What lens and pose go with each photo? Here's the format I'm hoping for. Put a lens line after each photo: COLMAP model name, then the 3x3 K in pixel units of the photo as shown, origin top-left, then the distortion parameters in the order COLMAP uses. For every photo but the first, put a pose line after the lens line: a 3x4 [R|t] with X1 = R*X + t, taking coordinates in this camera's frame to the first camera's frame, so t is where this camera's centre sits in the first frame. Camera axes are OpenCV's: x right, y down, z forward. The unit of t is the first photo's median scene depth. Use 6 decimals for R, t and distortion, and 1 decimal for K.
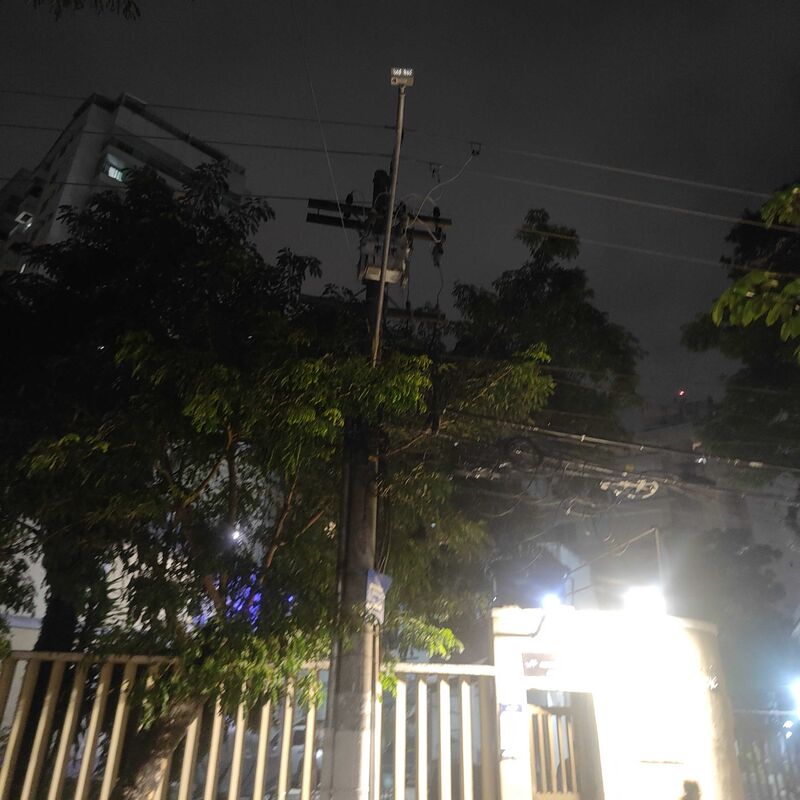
lens RADIAL K [[721.0, 0, 389.5], [0, 721.0, 337.9], [0, 0, 1]] dist [0.006801, -0.004326]
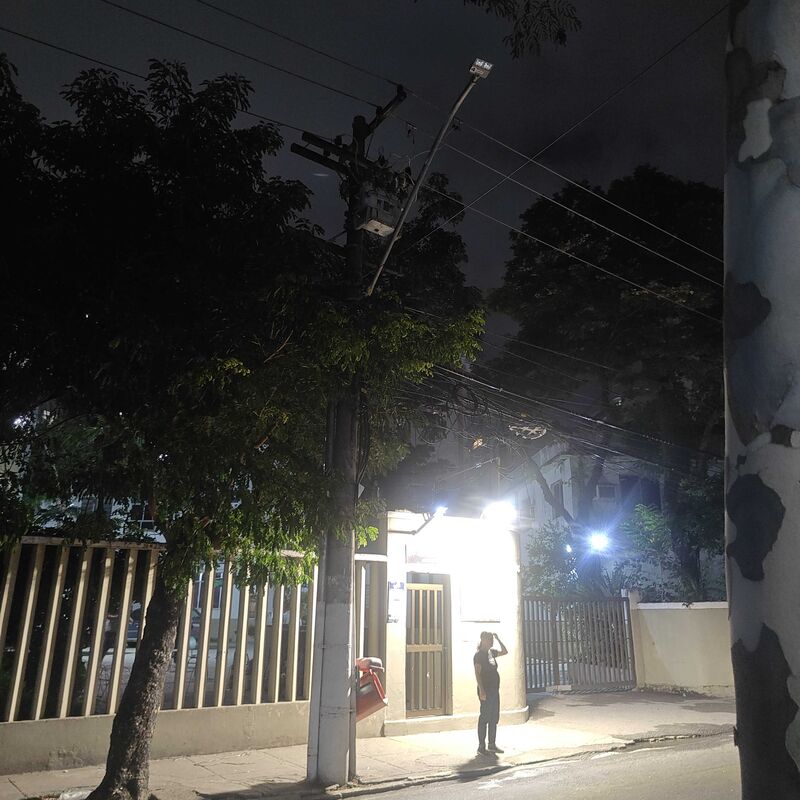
lens RADIAL K [[687.4, 0, 400.0], [0, 687.4, 400.0], [0, 0, 1]] dist [-0.001794, -0.000340]
pose [[0.912219, 0.107976, 0.395219, -0.342534], [-0.189705, 0.966326, 0.173859, -0.019149], [-0.363138, -0.233572, 0.901984, -0.026295]]
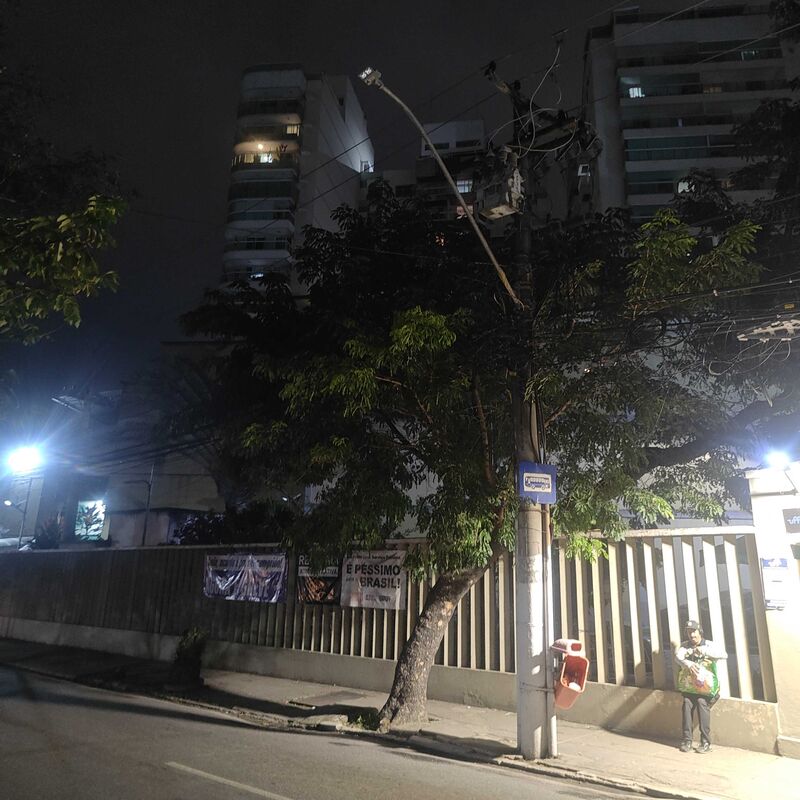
lens RADIAL K [[667.3, 0, 400.0], [0, 667.3, 400.0], [0, 0, 1]] dist [0.014650, 0.007391]
pose [[0.657515, -0.208963, -0.723884, 0.542337], [0.361426, 0.930488, 0.059686, 0.061925], [0.661094, -0.300875, 0.687335, 0.089855]]
